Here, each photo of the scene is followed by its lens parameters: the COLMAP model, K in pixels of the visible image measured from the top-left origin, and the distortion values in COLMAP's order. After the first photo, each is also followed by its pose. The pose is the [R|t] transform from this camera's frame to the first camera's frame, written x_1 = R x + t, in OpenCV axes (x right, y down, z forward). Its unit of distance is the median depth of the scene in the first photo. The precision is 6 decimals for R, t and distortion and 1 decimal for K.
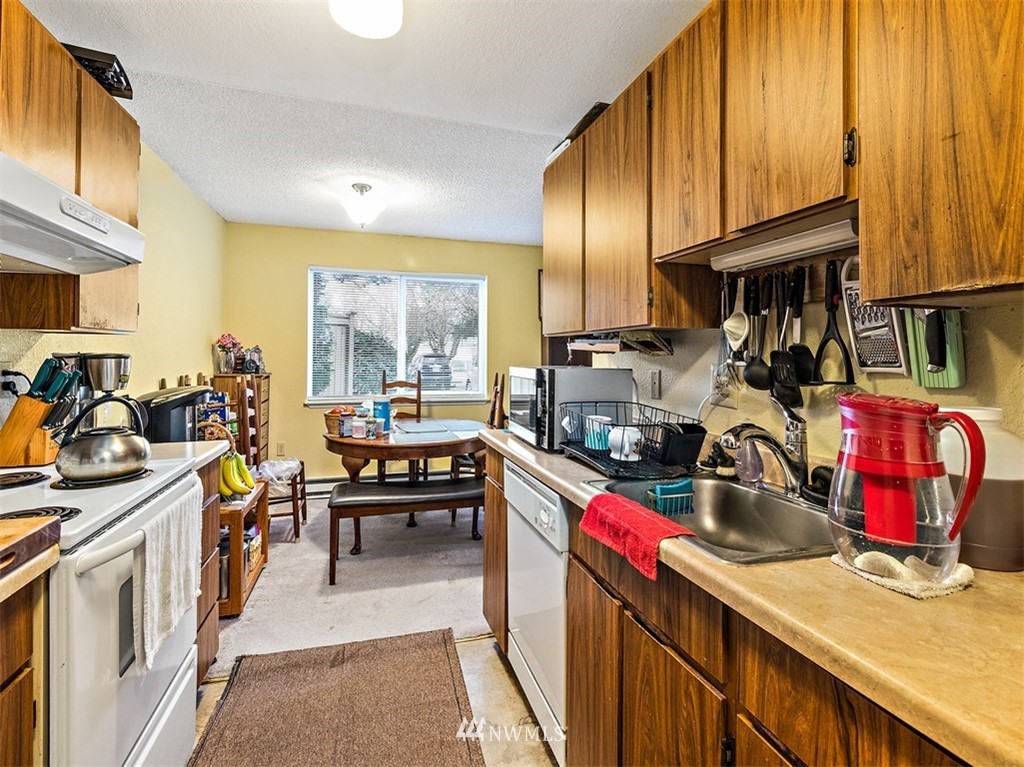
lens RADIAL K [[478.6, 0, 509.5], [0, 478.6, 375.8], [0, 0, 1]] dist [-0.017546, 0.000063]
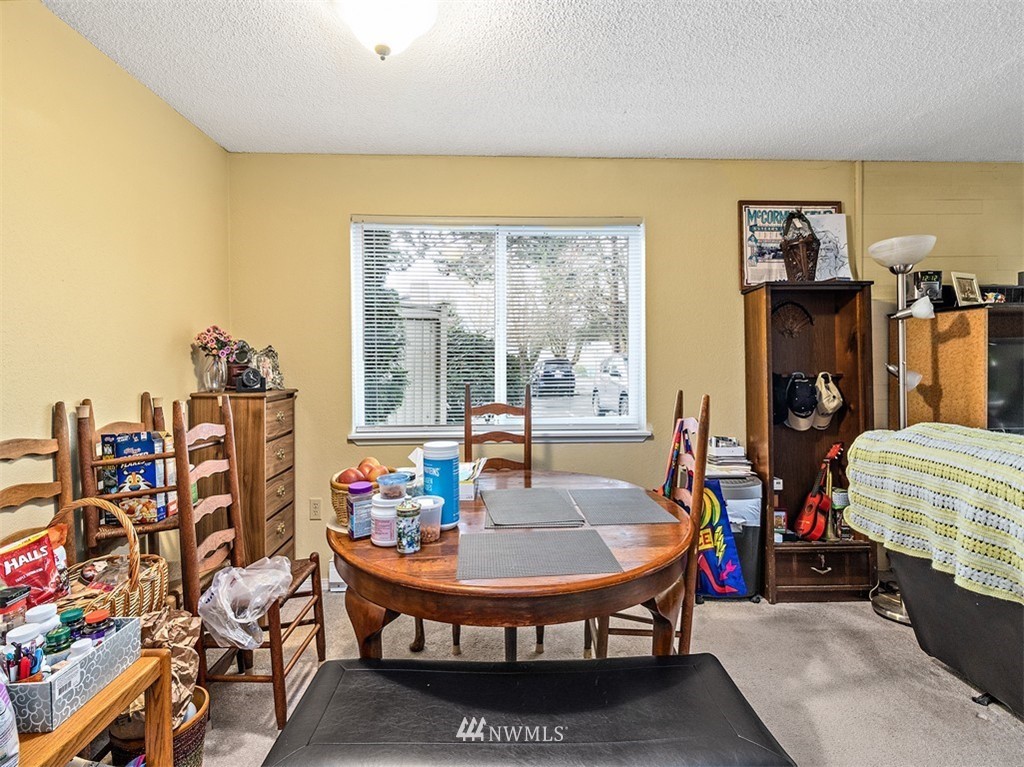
lens RADIAL K [[478.6, 0, 508.1], [0, 478.6, 373.1], [0, 0, 1]] dist [-0.017546, 0.000063]
pose [[0.967378, -0.008506, -0.253196, -0.074051], [0.004090, 0.999830, -0.017961, -0.015600], [0.253306, 0.016340, 0.967248, 0.480139]]
